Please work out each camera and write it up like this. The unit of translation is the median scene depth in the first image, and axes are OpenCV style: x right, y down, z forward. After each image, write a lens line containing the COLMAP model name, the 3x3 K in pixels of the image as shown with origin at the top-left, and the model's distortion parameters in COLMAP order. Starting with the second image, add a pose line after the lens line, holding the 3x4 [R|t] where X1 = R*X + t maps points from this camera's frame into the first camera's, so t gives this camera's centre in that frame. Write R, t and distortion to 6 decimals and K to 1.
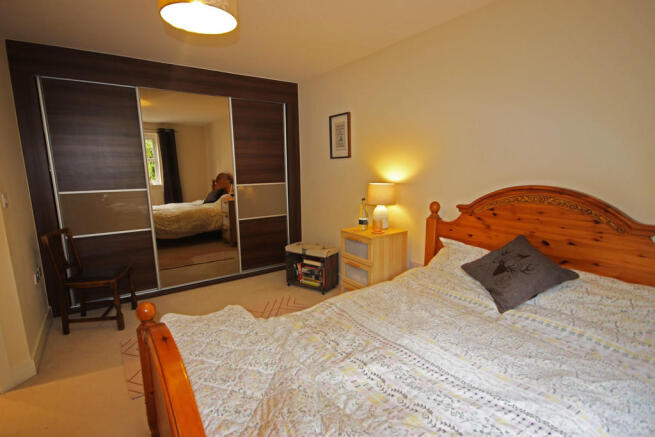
lens RADIAL K [[323.2, 0, 327.3], [0, 323.2, 218.2], [0, 0, 1]] dist [0.002495, 0.000374]
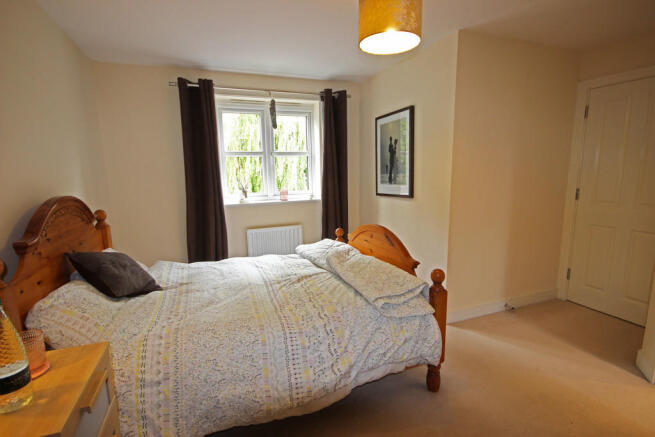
lens RADIAL K [[323.2, 0, 327.3], [0, 323.2, 219.1], [0, 0, 1]] dist [0.002495, 0.000374]
pose [[-0.974263, -0.013103, 0.225034, -0.387986], [0.059239, 0.948335, 0.311690, -0.345176], [-0.217492, 0.316999, -0.923152, 2.087676]]
